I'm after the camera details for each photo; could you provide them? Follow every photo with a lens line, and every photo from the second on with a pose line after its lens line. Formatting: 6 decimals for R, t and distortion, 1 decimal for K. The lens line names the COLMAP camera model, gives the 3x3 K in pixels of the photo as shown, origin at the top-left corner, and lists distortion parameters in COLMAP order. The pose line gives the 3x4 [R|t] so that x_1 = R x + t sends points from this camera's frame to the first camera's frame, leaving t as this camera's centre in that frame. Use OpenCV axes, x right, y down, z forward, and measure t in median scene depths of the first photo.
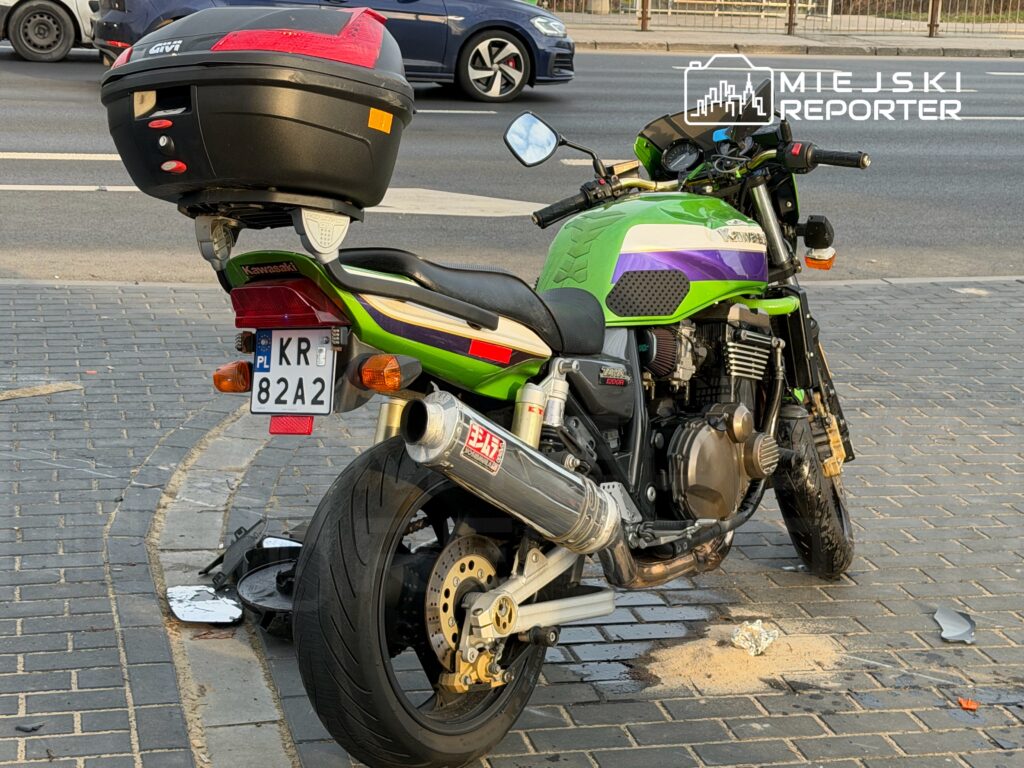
lens RADIAL K [[1850.6, 0, 504.8], [0, 1850.6, 379.8], [0, 0, 1]] dist [0.164355, 0.000000]
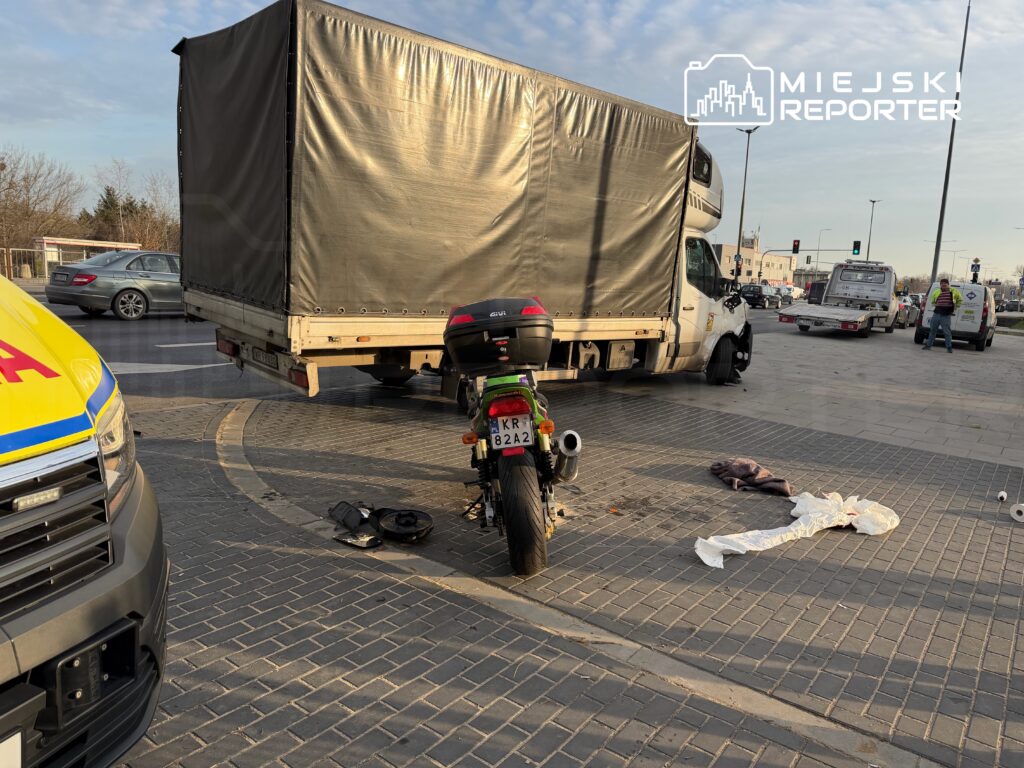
lens RADIAL K [[698.5, 0, 515.1], [0, 698.5, 380.6], [0, 0, 1]] dist [0.009001, -0.017471]
pose [[0.764392, -0.085102, 0.639111, -0.554246], [0.114395, 0.993425, -0.004537, -0.053401], [-0.634522, 0.076579, 0.769101, 0.162206]]
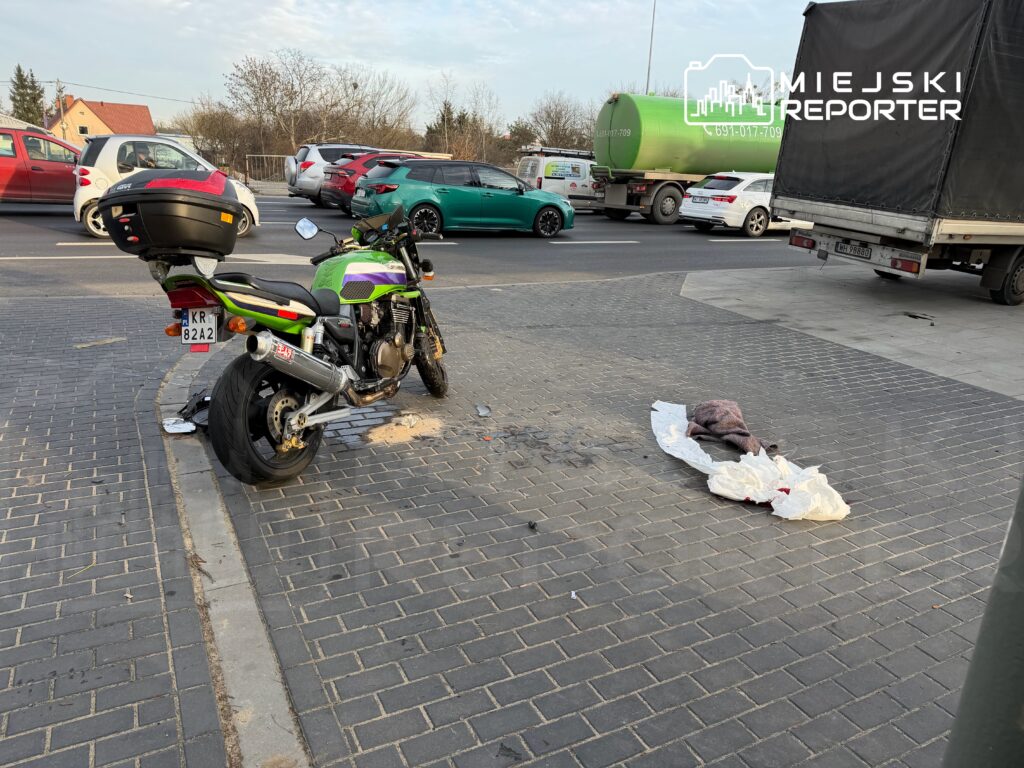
lens RADIAL K [[698.5, 0, 522.3], [0, 698.5, 393.5], [0, 0, 1]] dist [0.009001, -0.017471]
pose [[0.960958, -0.068124, 0.268177, 0.028698], [0.041969, 0.993890, 0.102085, 0.005799], [-0.273493, -0.086844, 0.957946, 0.013110]]
